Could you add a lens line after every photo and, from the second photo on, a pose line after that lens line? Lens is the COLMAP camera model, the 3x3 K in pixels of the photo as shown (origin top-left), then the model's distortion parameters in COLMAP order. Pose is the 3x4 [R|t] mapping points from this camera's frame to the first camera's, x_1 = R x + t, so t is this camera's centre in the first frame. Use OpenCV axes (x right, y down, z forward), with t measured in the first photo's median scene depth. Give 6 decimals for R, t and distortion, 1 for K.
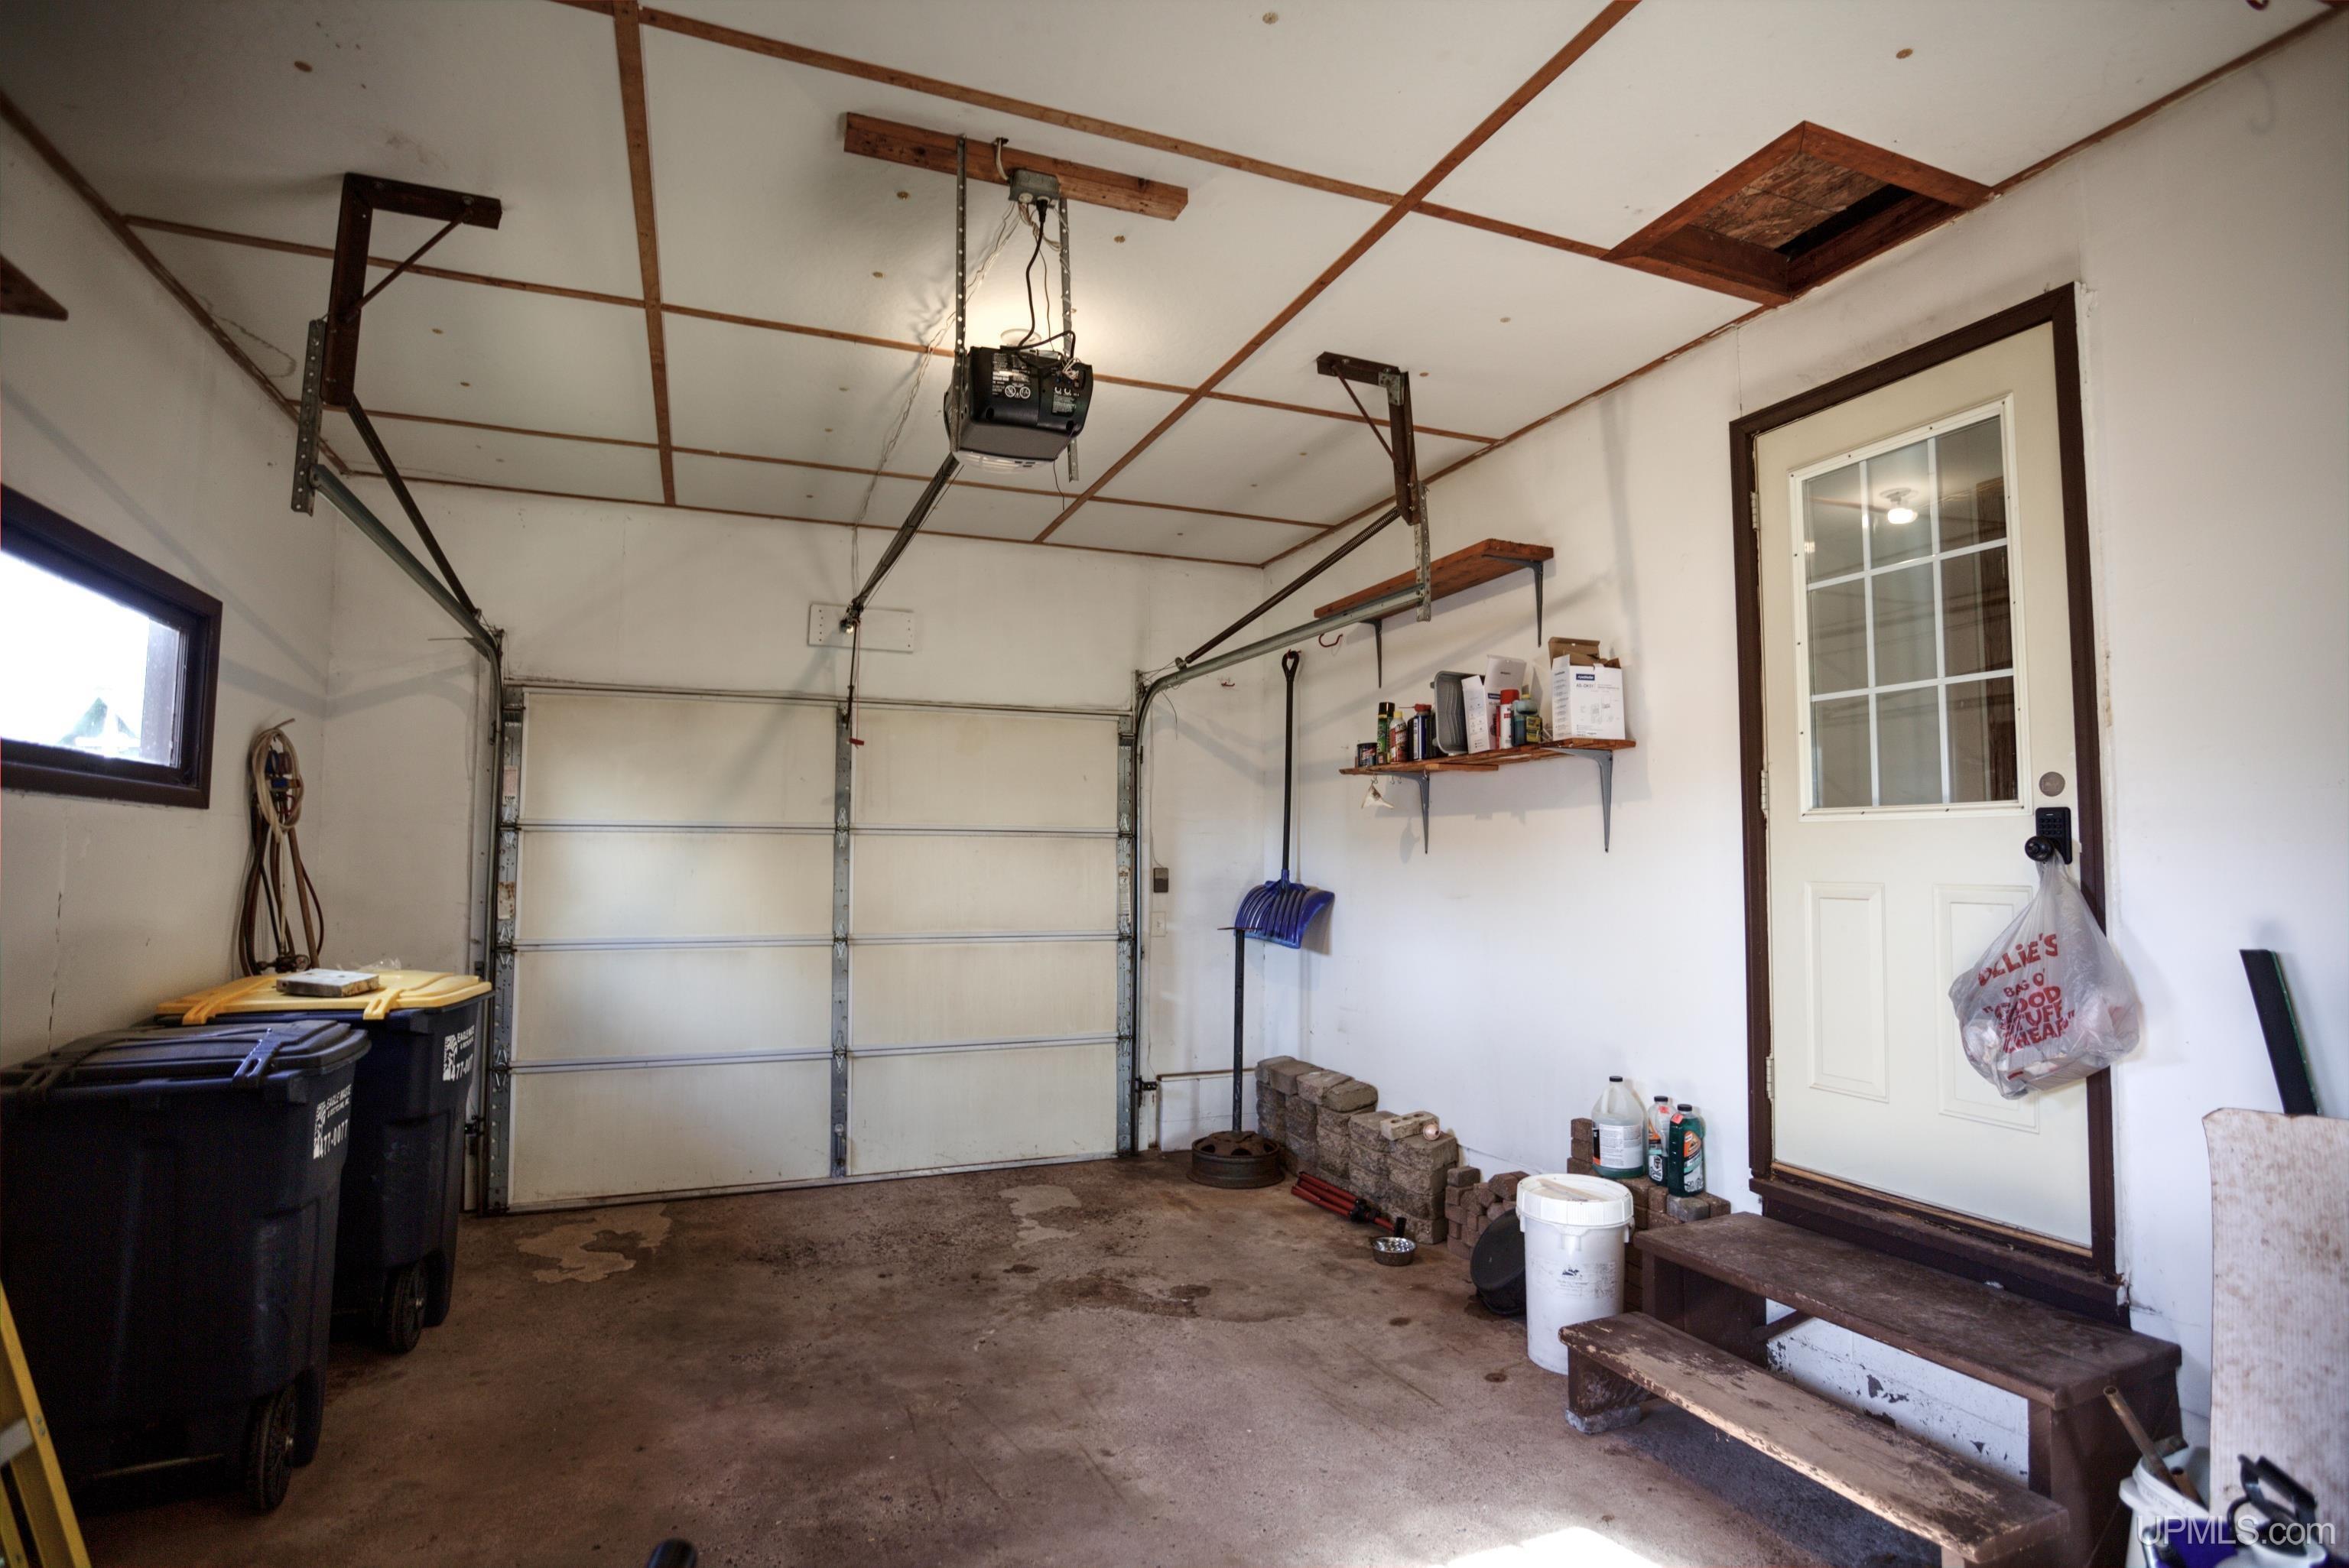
lens RADIAL K [[1164.9, 0, 1174.5], [0, 1164.9, 784.0], [0, 0, 1]] dist [-0.078046, 0.034456]
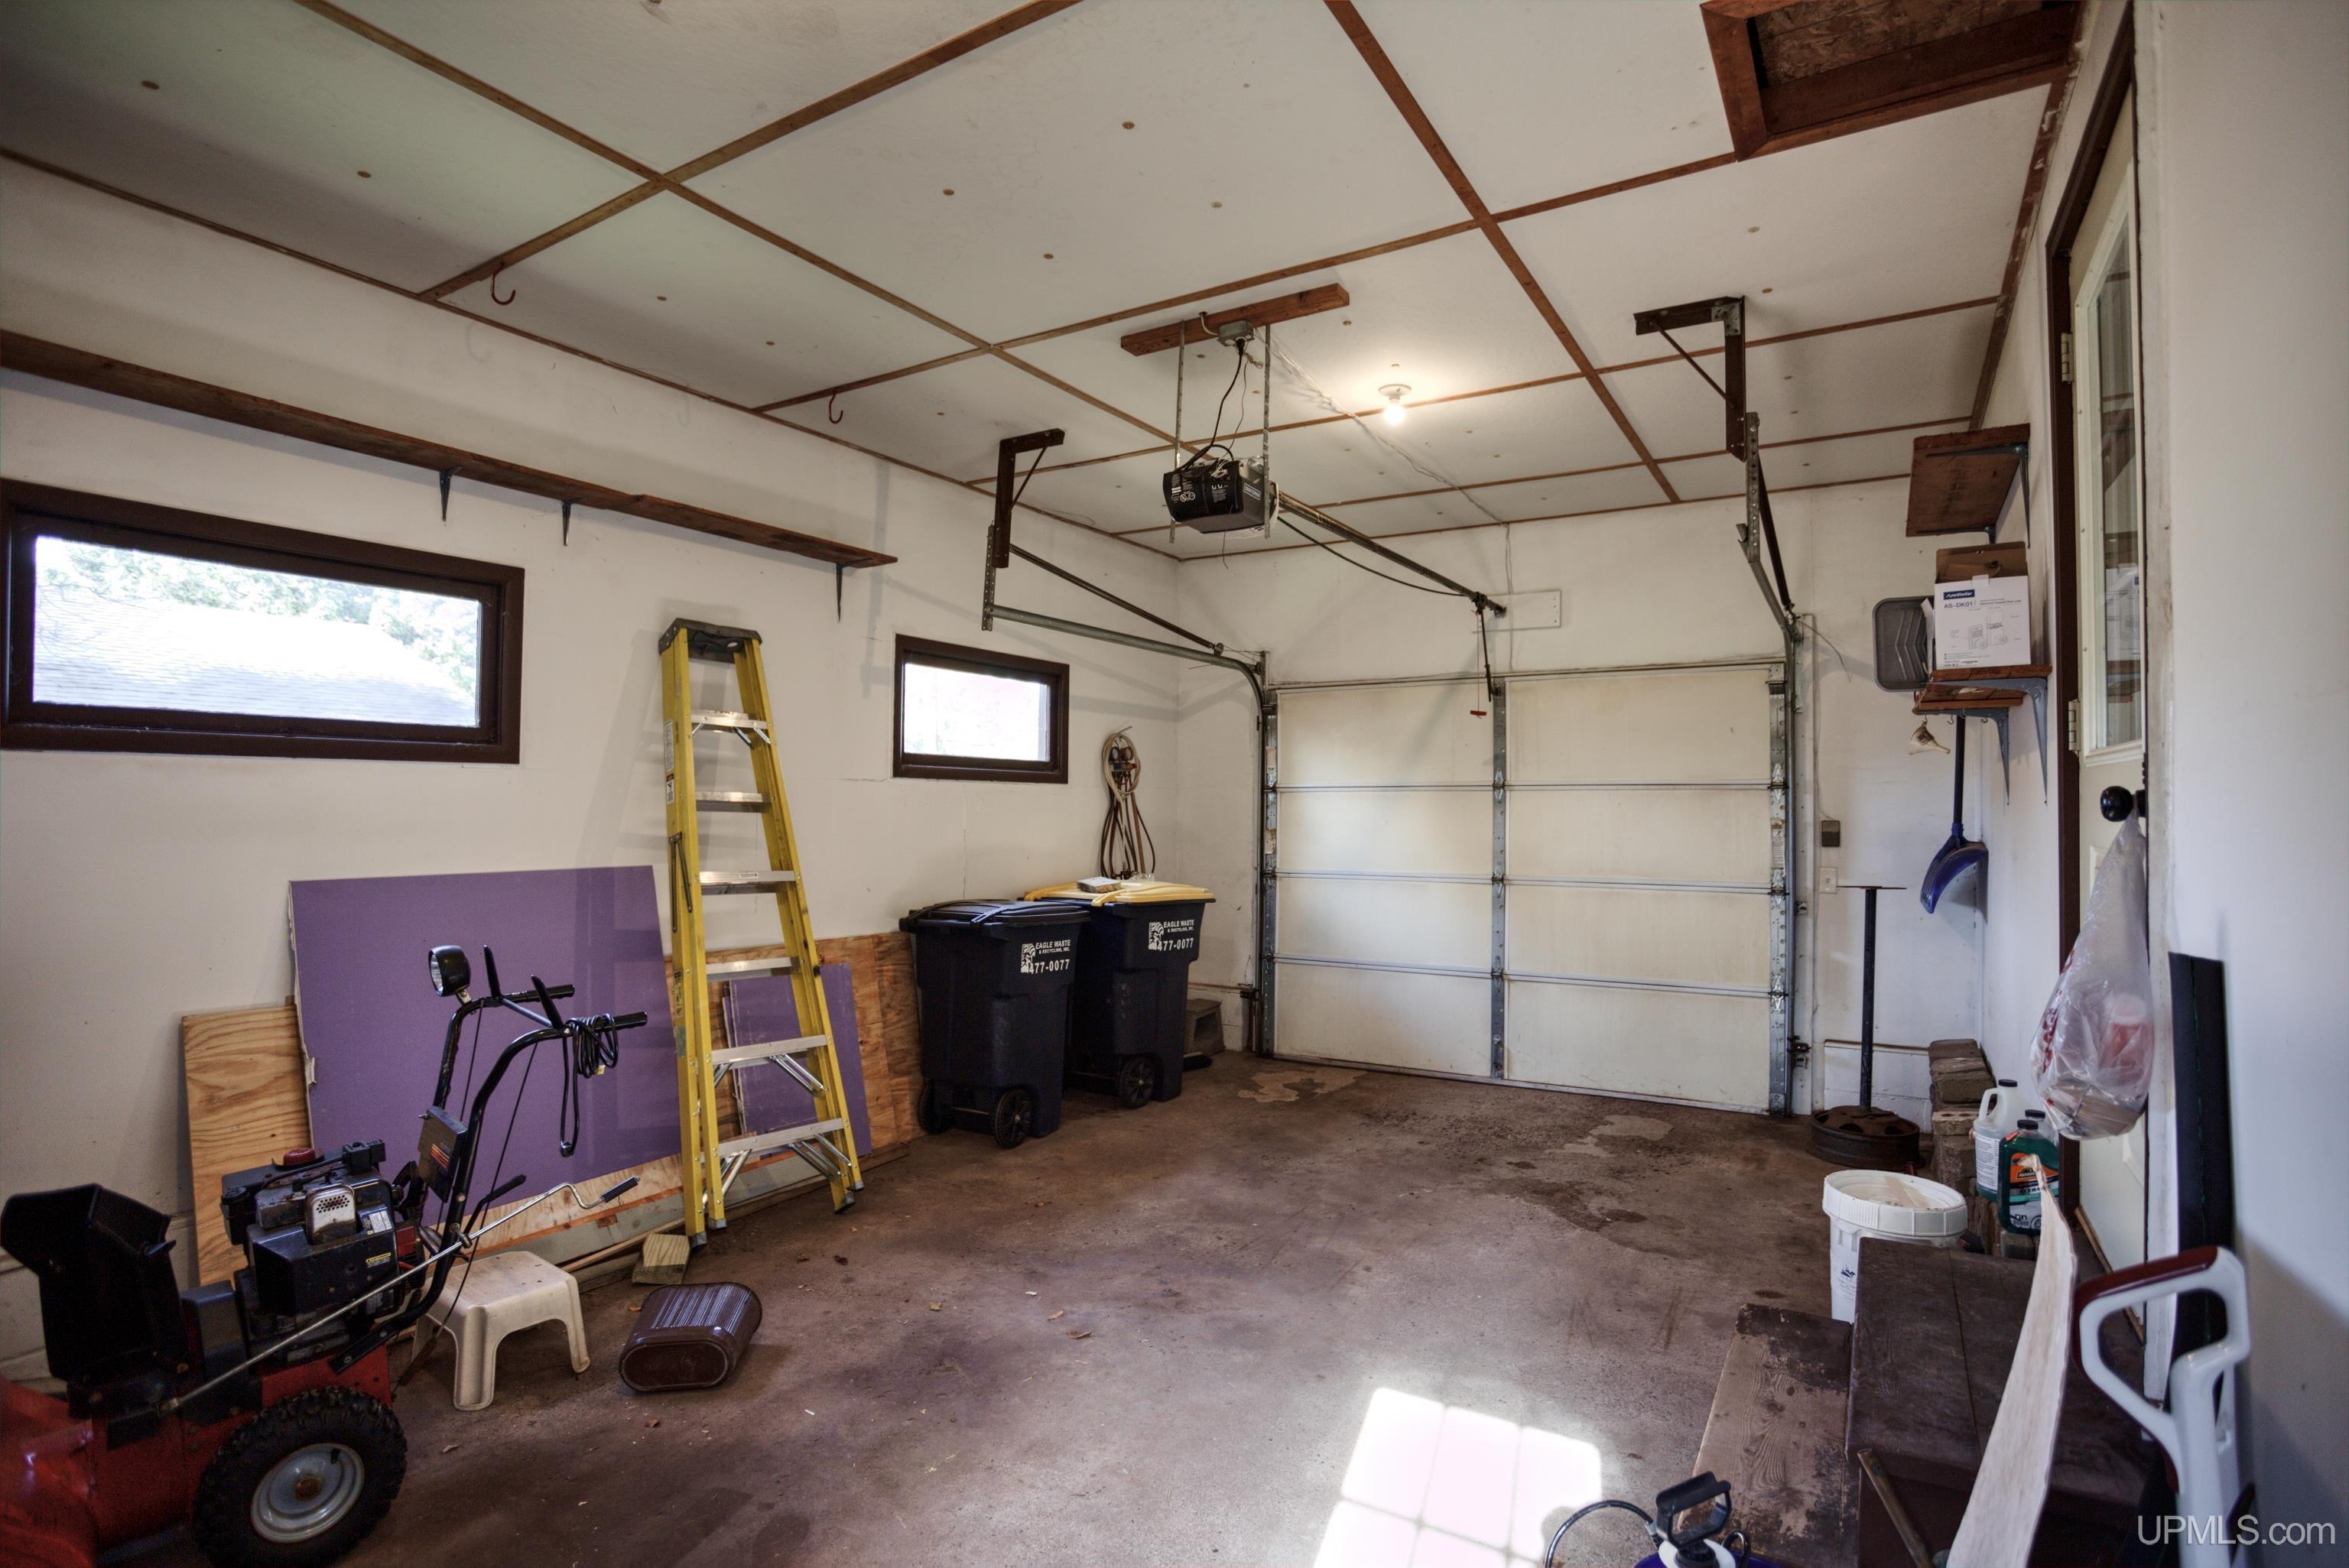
lens RADIAL K [[1164.9, 0, 1174.5], [0, 1164.9, 784.0], [0, 0, 1]] dist [-0.078046, 0.034456]
pose [[0.586885, -0.016710, -0.809498, 0.623420], [0.050966, 0.998567, 0.016338, 0.001173], [0.808064, -0.050846, 0.586896, 0.056158]]
